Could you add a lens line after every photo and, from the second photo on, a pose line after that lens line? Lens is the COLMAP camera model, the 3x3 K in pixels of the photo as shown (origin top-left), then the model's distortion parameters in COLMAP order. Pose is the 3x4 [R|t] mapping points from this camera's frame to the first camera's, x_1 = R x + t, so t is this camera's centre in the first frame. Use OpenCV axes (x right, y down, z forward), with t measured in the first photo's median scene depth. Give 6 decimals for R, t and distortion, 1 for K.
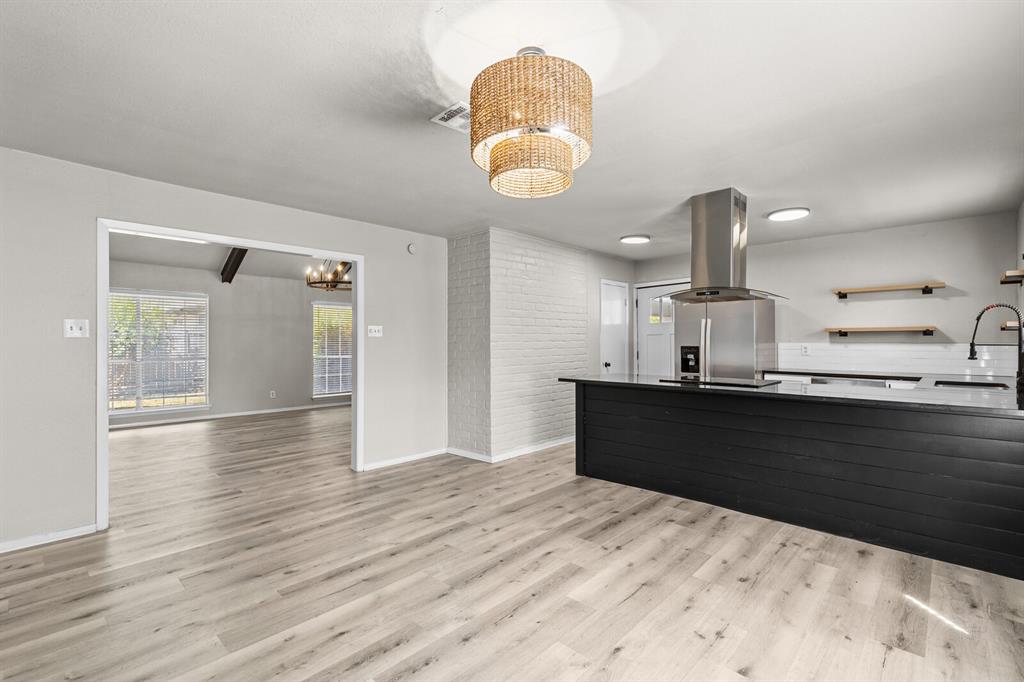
lens RADIAL K [[459.9, 0, 518.5], [0, 459.9, 351.9], [0, 0, 1]] dist [0.014476, 0.002396]
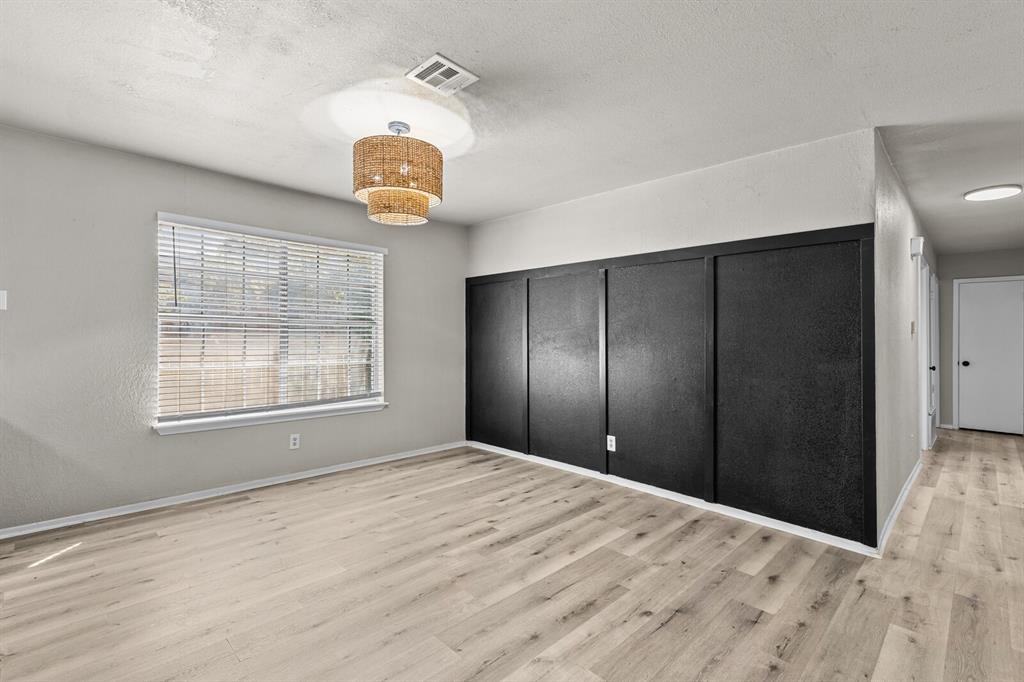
lens RADIAL K [[459.9, 0, 512.1], [0, 459.9, 341.6], [0, 0, 1]] dist [0.014476, 0.002396]
pose [[-0.999309, -0.008649, 0.036140, -0.320304], [-0.007437, 0.999410, 0.033531, -0.041391], [-0.036408, 0.033239, -0.998784, 2.083296]]
